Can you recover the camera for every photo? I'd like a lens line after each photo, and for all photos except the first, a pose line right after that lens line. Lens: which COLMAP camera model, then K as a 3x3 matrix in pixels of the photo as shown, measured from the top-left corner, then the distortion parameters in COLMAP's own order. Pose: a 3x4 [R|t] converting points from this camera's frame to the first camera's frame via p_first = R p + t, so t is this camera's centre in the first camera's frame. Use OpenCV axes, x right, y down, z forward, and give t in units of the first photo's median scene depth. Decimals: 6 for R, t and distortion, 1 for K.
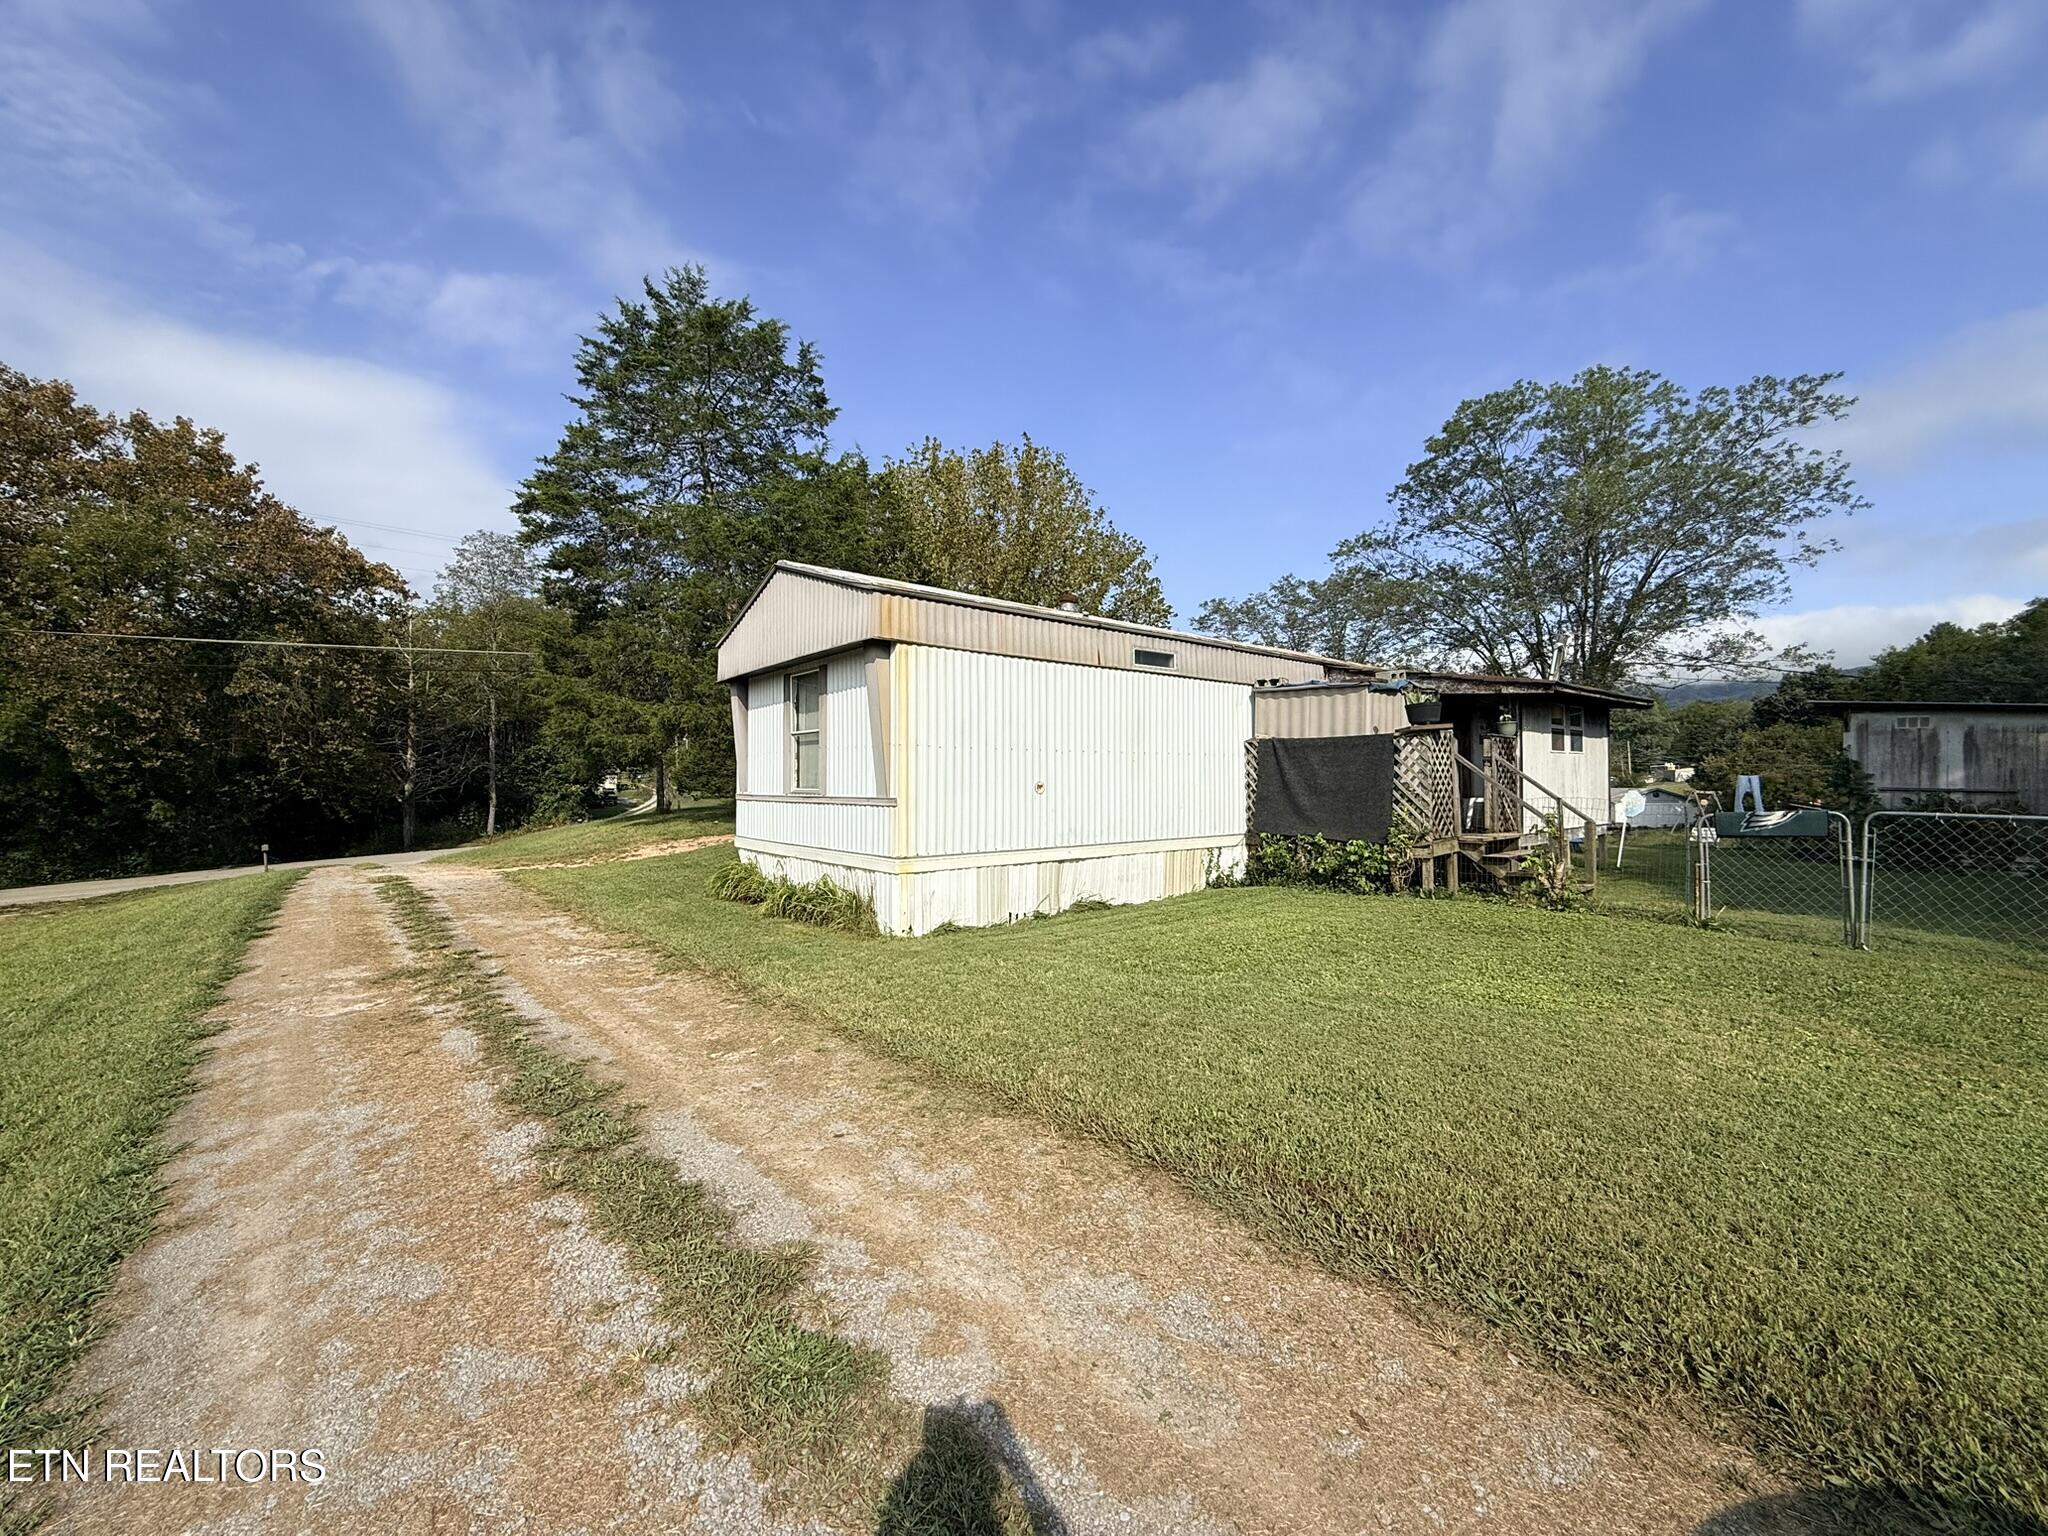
lens RADIAL K [[813.8, 0, 1018.0], [0, 813.8, 766.2], [0, 0, 1]] dist [-0.000156, 0.000074]
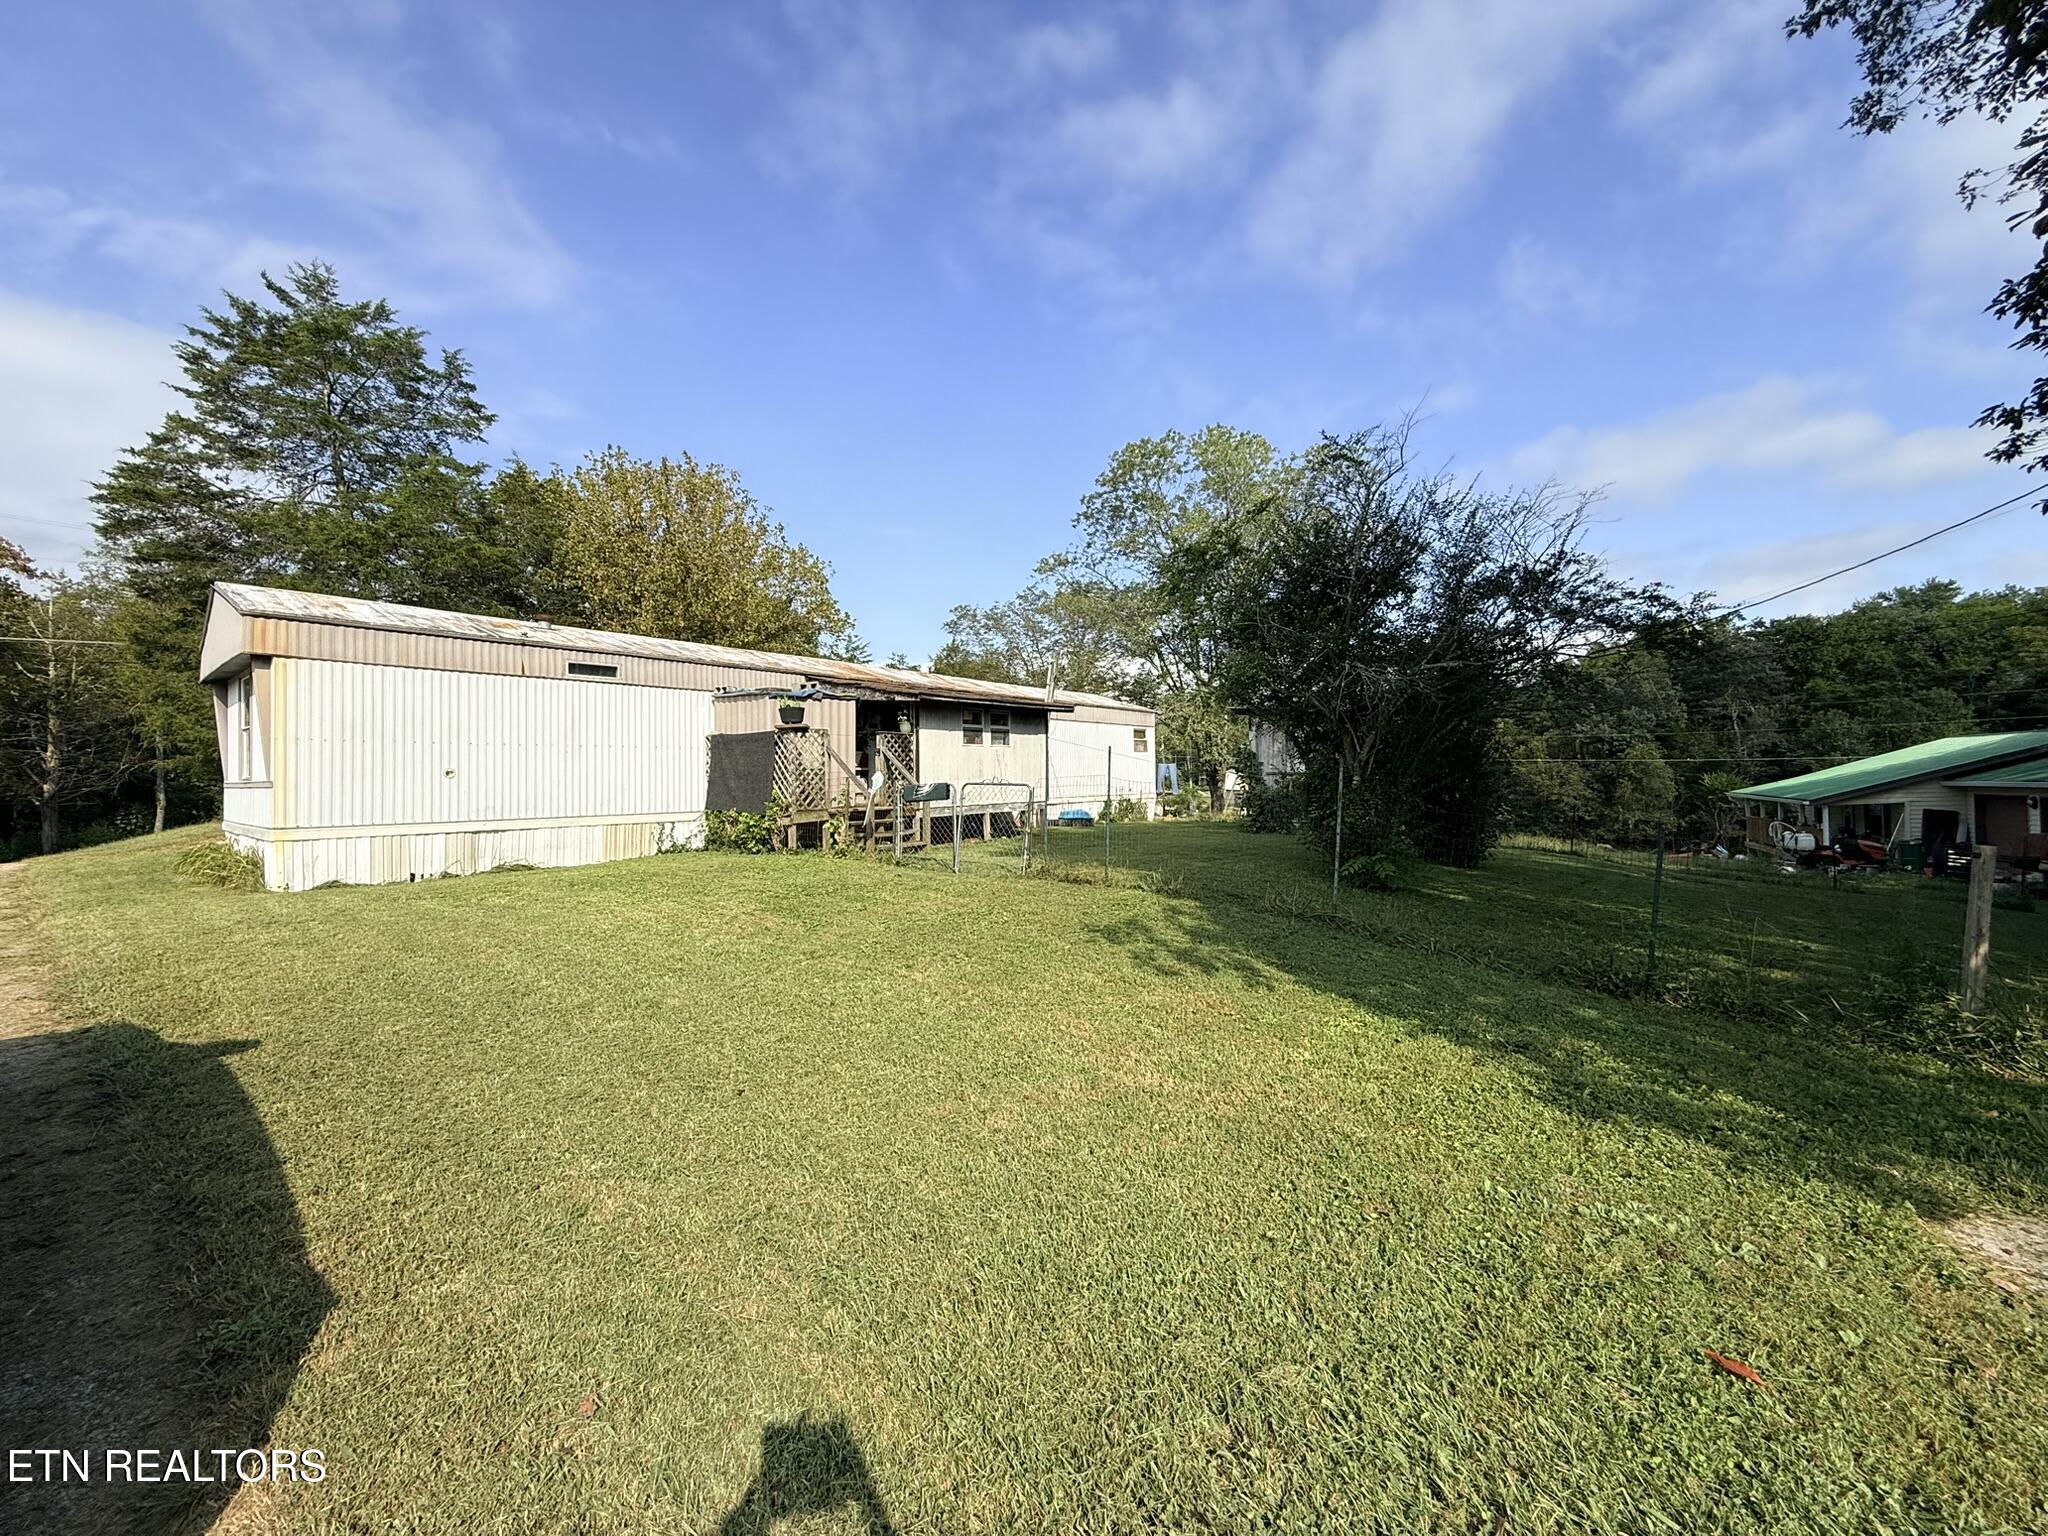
lens RADIAL K [[813.2, 0, 1018.0], [0, 813.2, 768.5], [0, 0, 1]] dist [-0.001667, 0.000421]
pose [[0.981717, -0.005653, 0.190263, 0.399984], [0.004478, 0.999968, 0.006604, 0.009188], [-0.190294, -0.005632, 0.981711, -0.242299]]
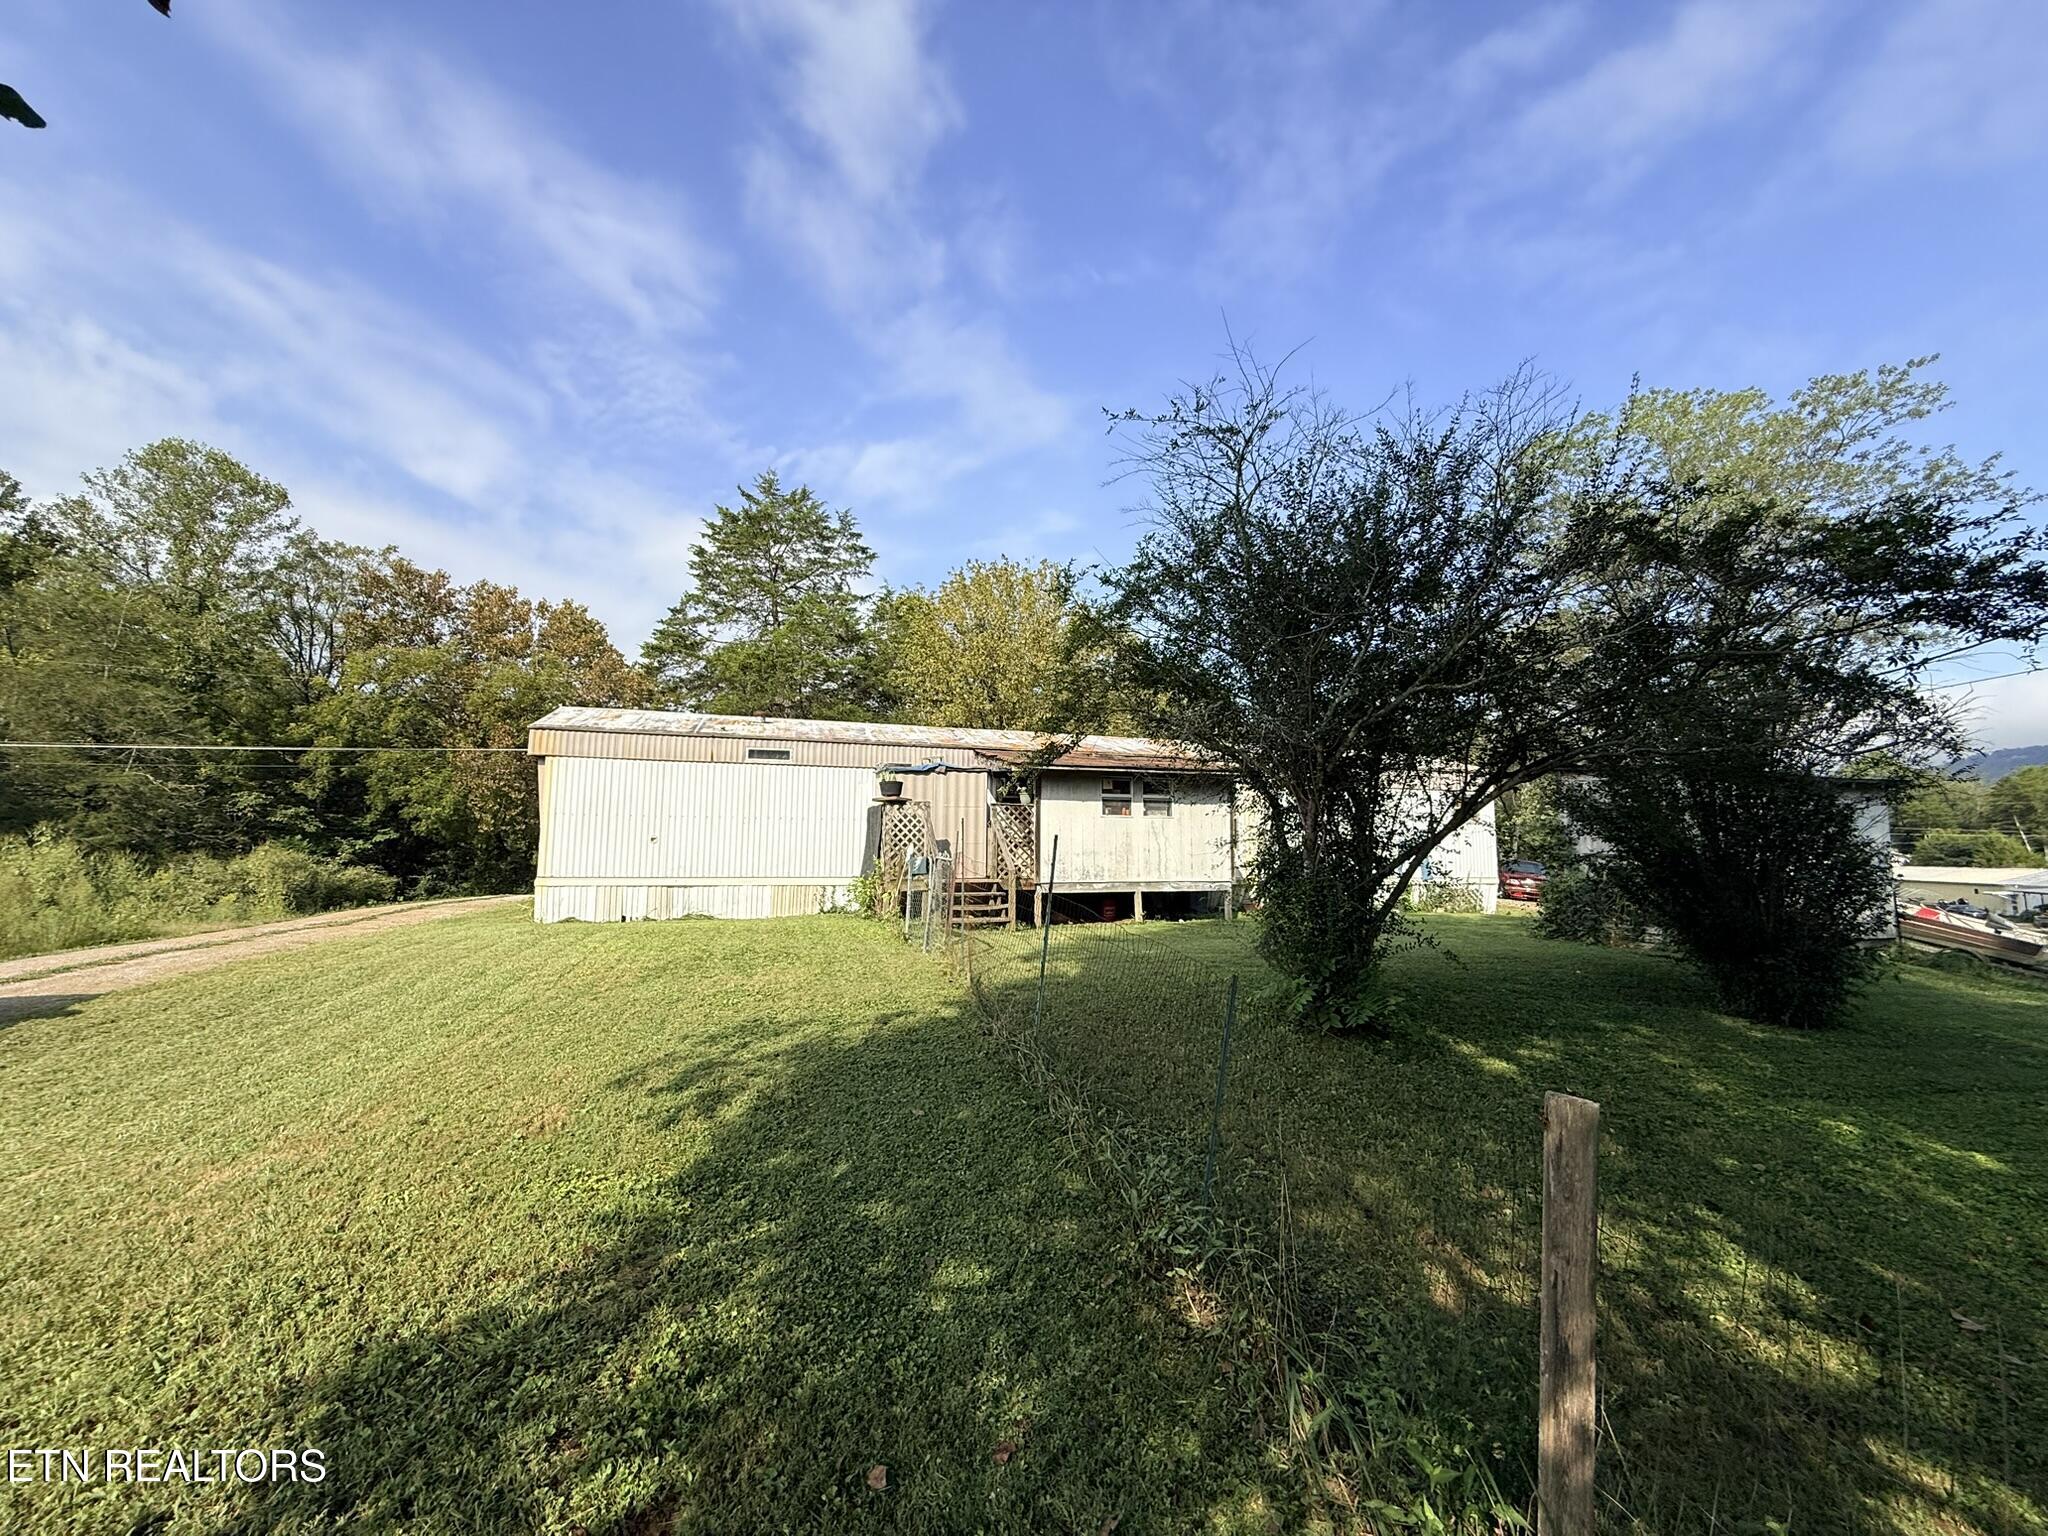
lens RADIAL K [[813.8, 0, 1018.0], [0, 813.8, 766.2], [0, 0, 1]] dist [-0.000156, 0.000074]
pose [[0.925290, -0.026325, -0.378346, 0.810658], [-0.005387, 0.996575, -0.082517, 0.006825], [0.379223, 0.078390, 0.921979, -0.138795]]
